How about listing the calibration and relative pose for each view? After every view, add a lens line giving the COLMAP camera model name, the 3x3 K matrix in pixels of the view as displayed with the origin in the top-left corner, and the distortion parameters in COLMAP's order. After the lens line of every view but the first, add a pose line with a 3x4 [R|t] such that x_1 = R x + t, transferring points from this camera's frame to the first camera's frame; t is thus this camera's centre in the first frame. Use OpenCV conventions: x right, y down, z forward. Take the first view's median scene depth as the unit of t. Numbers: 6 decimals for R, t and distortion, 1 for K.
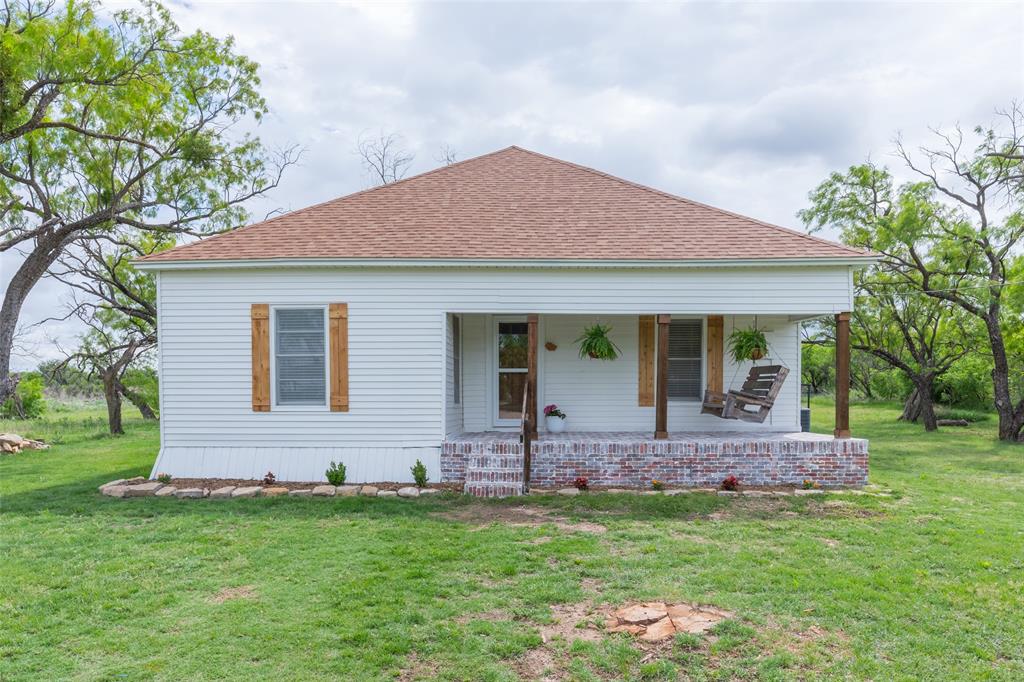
lens RADIAL K [[676.0, 0, 508.3], [0, 676.0, 406.2], [0, 0, 1]] dist [0.024662, 0.000585]
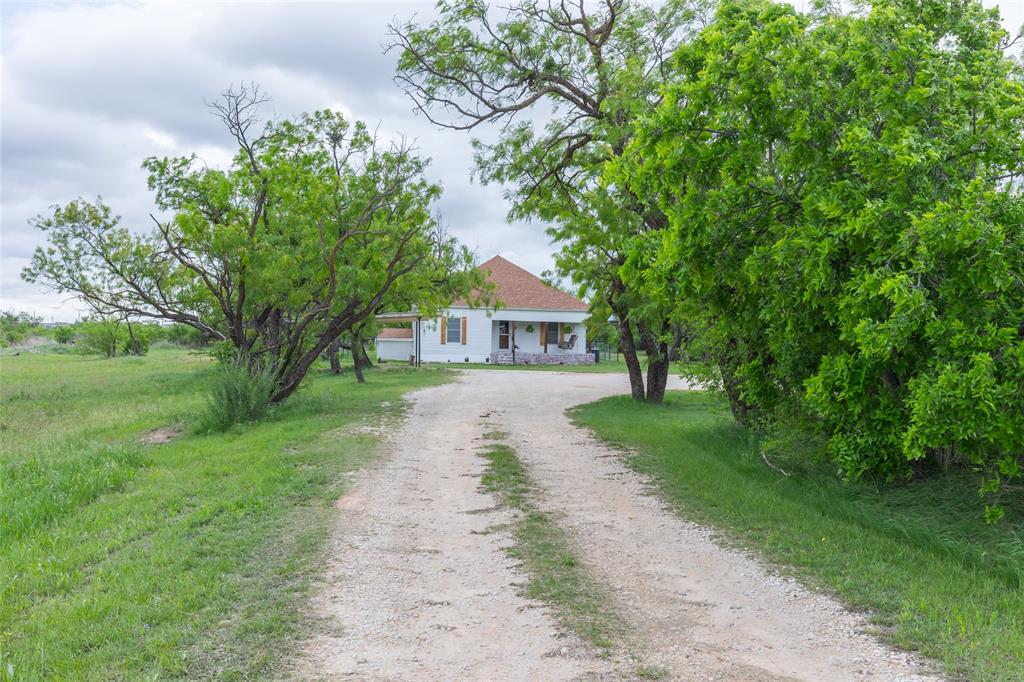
lens RADIAL K [[1025.9, 0, 512.0], [0, 1025.9, 341.0], [0, 0, 1]] dist [0.001672, 0.000263]
pose [[0.988910, 0.019157, 0.147274, -0.822827], [-0.014073, 0.999271, -0.035485, 0.185873], [-0.147846, 0.033018, 0.988459, -4.735736]]
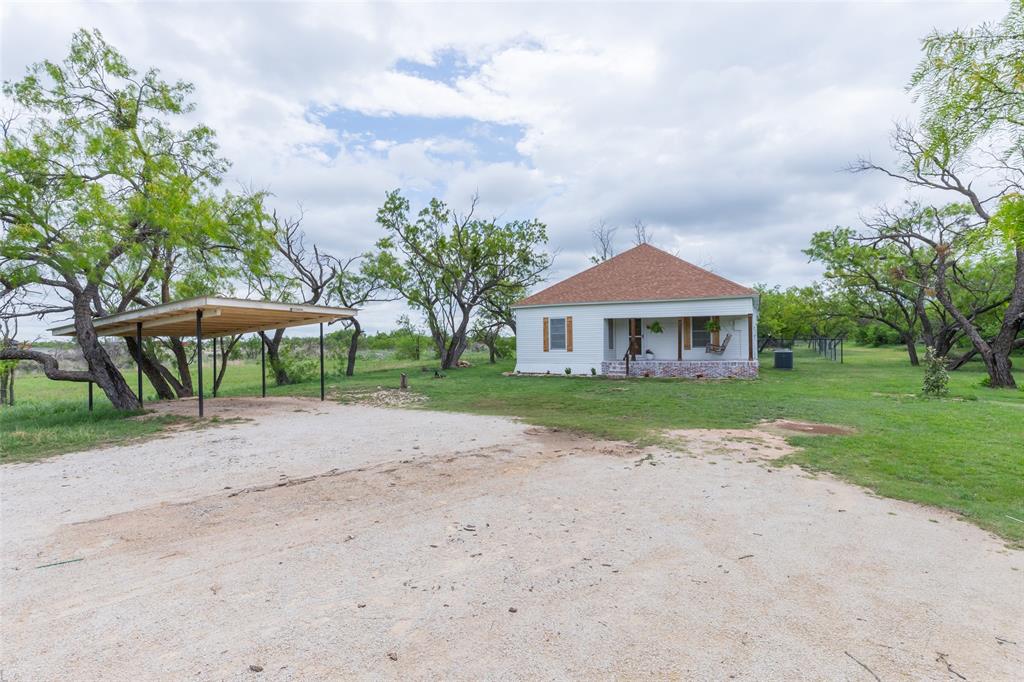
lens RADIAL K [[456.0, 0, 507.4], [0, 456.0, 345.4], [0, 0, 1]] dist [0.010724, -0.000896]
pose [[0.904921, -0.007744, -0.425508, 0.365707], [-0.002745, 0.999707, -0.024032, 0.029305], [0.425570, 0.022915, 0.904635, -0.968128]]
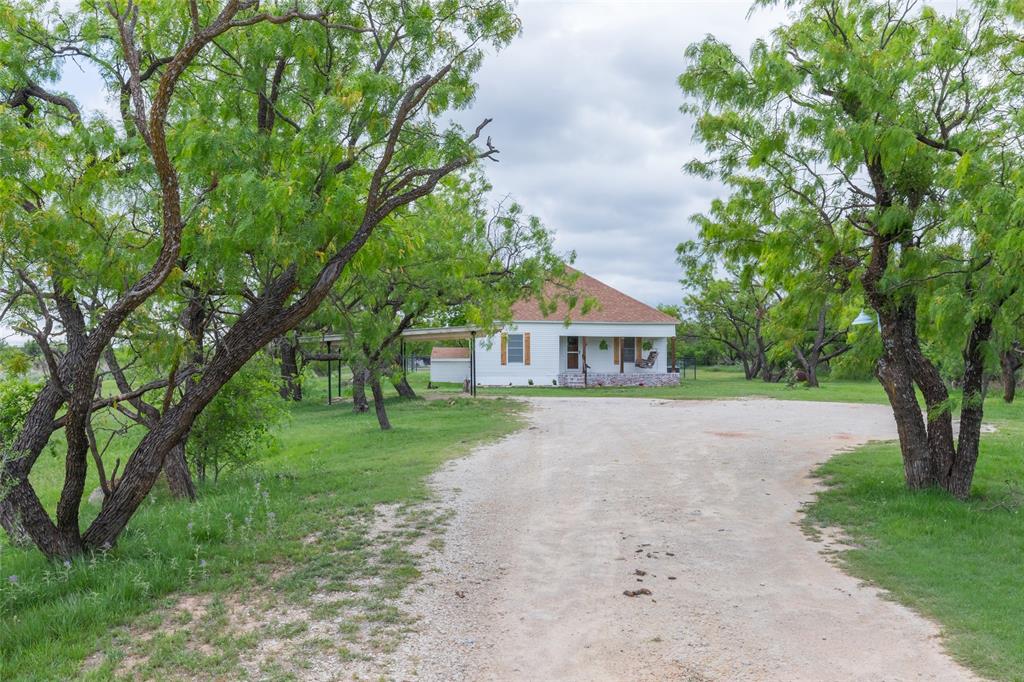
lens RADIAL K [[888.1, 0, 512.0], [0, 888.1, 341.0], [0, 0, 1]] dist [-0.002194, -0.000163]
pose [[0.995659, 0.004036, 0.092989, -0.717175], [0.000886, 0.998603, -0.052829, 0.118077], [-0.093072, 0.052682, 0.994265, -3.290424]]
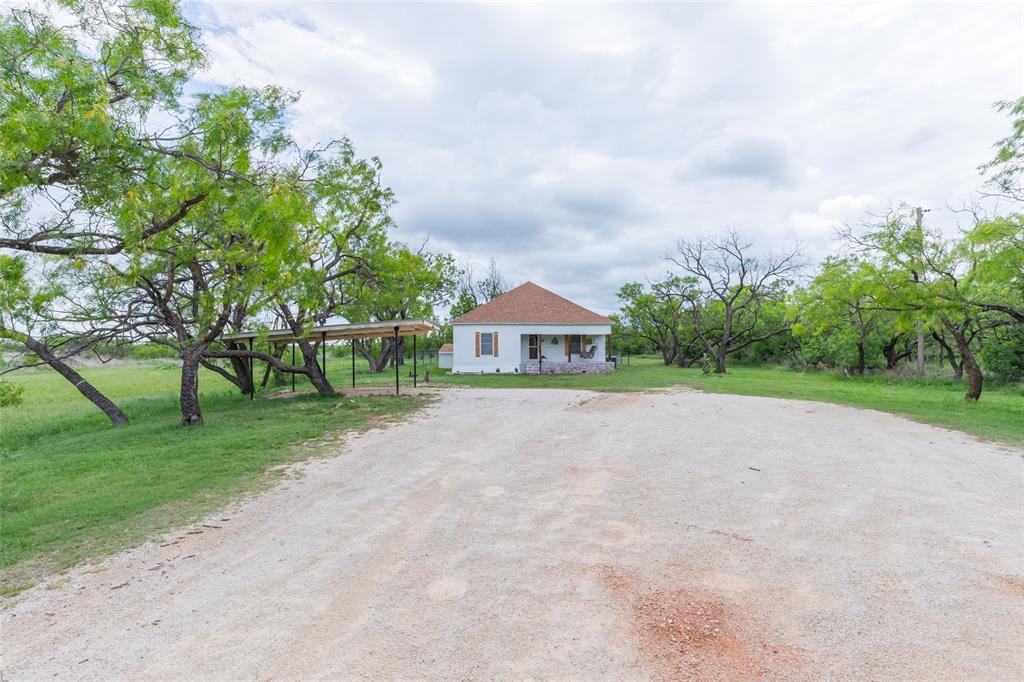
lens RADIAL K [[471.3, 0, 506.2], [0, 471.3, 347.3], [0, 0, 1]] dist [-0.002703, -0.000507]
pose [[0.999433, -0.004250, 0.033401, -0.278217], [0.005545, 0.999233, -0.038760, 0.063043], [-0.033211, 0.038924, 0.998690, -1.994425]]
